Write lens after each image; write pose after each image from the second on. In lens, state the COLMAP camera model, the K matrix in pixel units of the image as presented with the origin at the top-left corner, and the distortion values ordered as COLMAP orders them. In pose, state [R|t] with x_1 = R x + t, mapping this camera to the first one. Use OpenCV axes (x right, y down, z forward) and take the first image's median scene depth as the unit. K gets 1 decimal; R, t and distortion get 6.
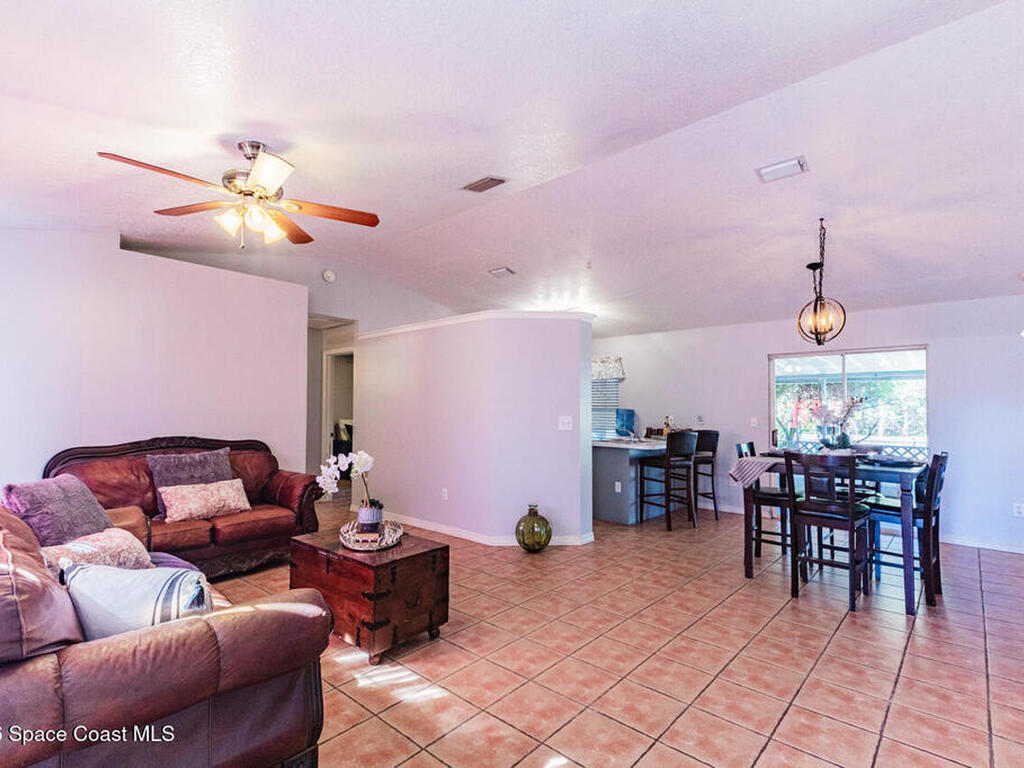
lens RADIAL K [[527.4, 0, 505.7], [0, 527.4, 400.6], [0, 0, 1]] dist [0.070086, -0.024497]
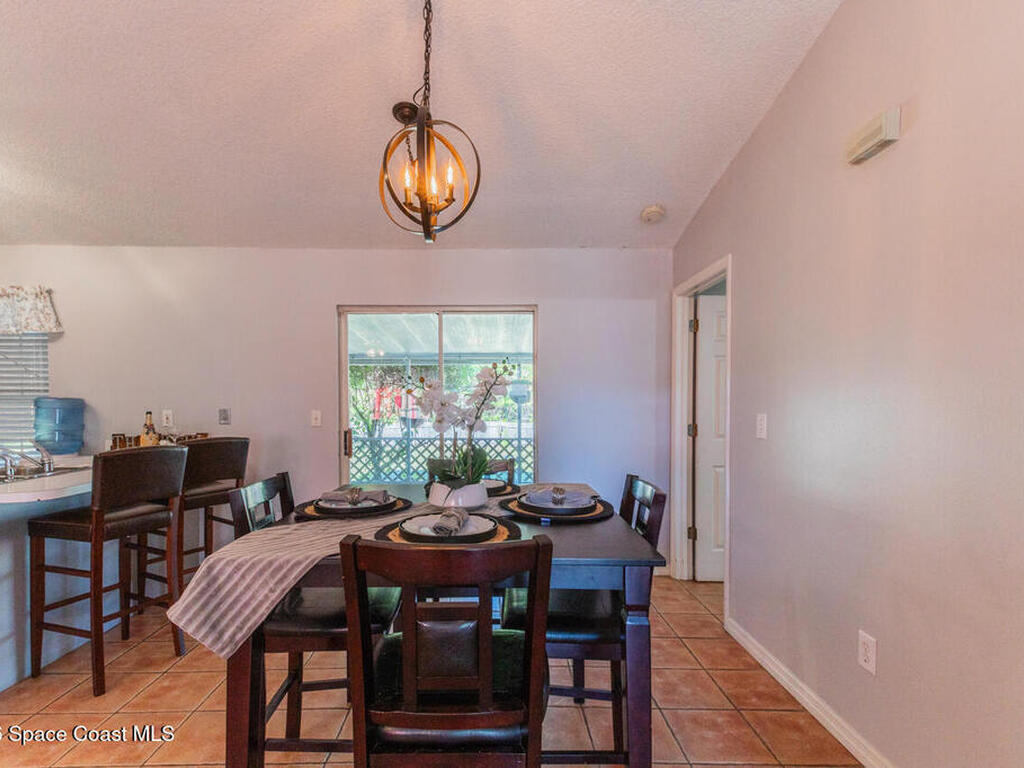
lens RADIAL K [[527.4, 0, 505.7], [0, 527.4, 400.6], [0, 0, 1]] dist [0.070086, -0.024497]
pose [[0.743758, -0.007998, 0.668402, 0.210399], [-0.004156, 0.999854, 0.016588, 0.009985], [-0.668436, -0.015115, 0.743616, 0.390644]]
